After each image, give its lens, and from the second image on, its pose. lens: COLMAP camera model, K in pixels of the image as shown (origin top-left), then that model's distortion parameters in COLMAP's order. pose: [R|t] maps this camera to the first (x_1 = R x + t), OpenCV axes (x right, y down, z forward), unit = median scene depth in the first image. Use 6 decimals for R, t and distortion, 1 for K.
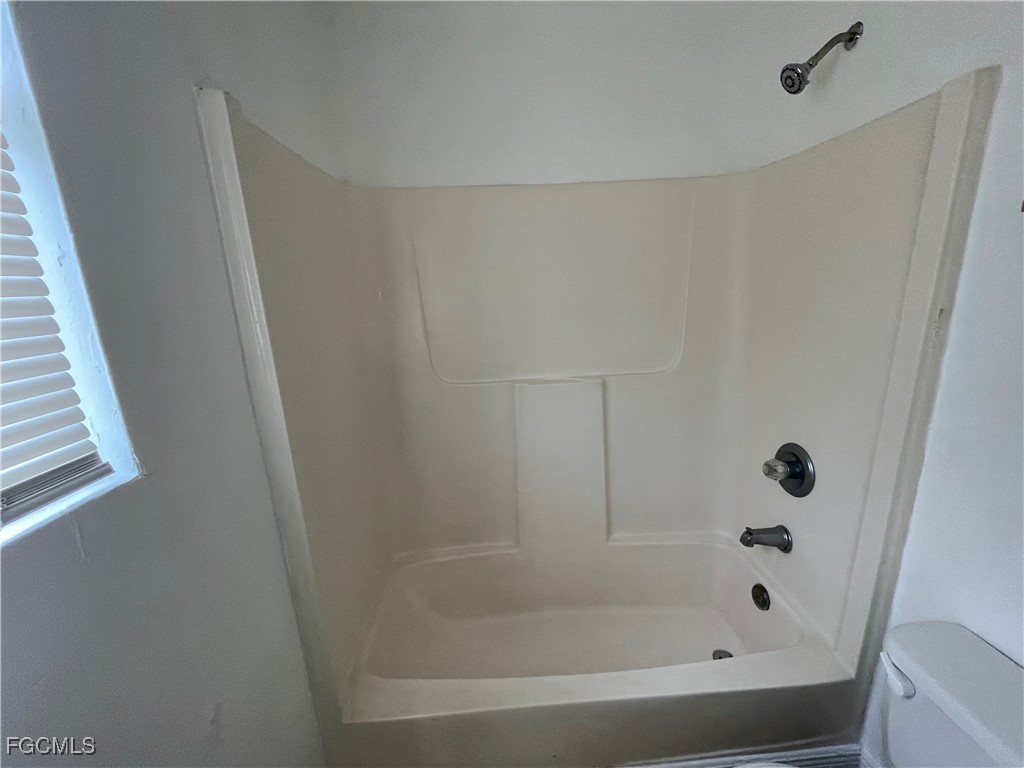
lens RADIAL K [[414.1, 0, 512.2], [0, 414.1, 380.2], [0, 0, 1]] dist [-0.000085, -0.001434]
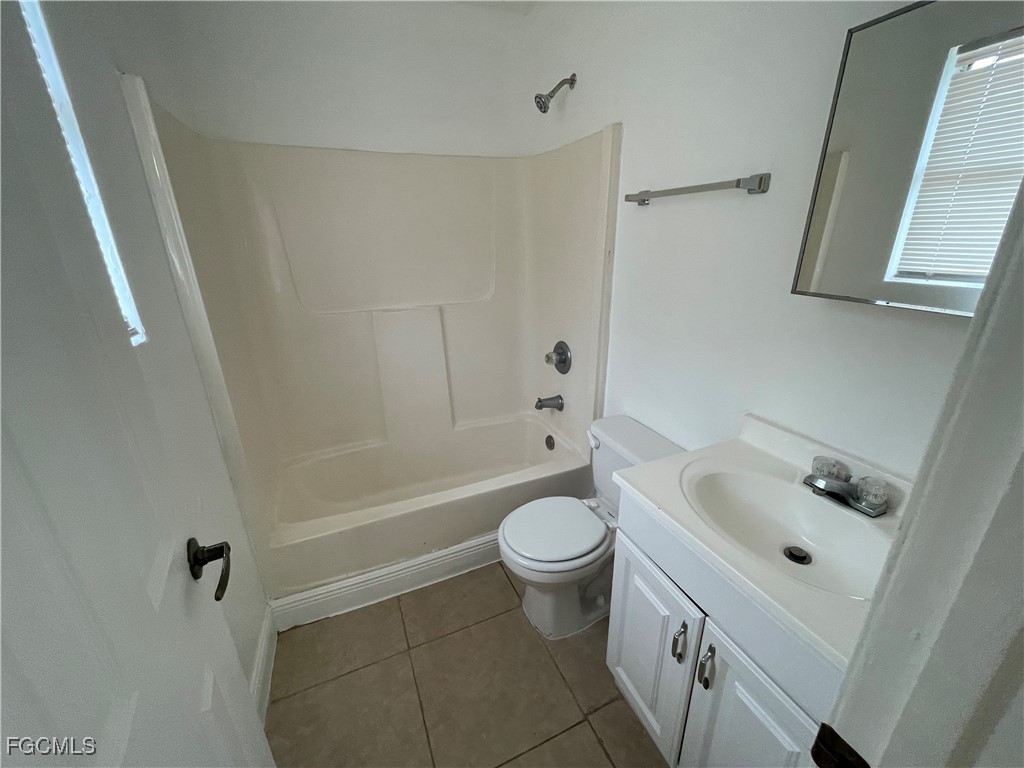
lens RADIAL K [[414.1, 0, 515.4], [0, 414.1, 384.0], [0, 0, 1]] dist [-0.000085, -0.001434]
pose [[0.931528, -0.093996, 0.351312, -0.060291], [0.057464, 0.991929, 0.113028, 0.126294], [-0.359101, -0.085101, 0.929411, -0.436505]]
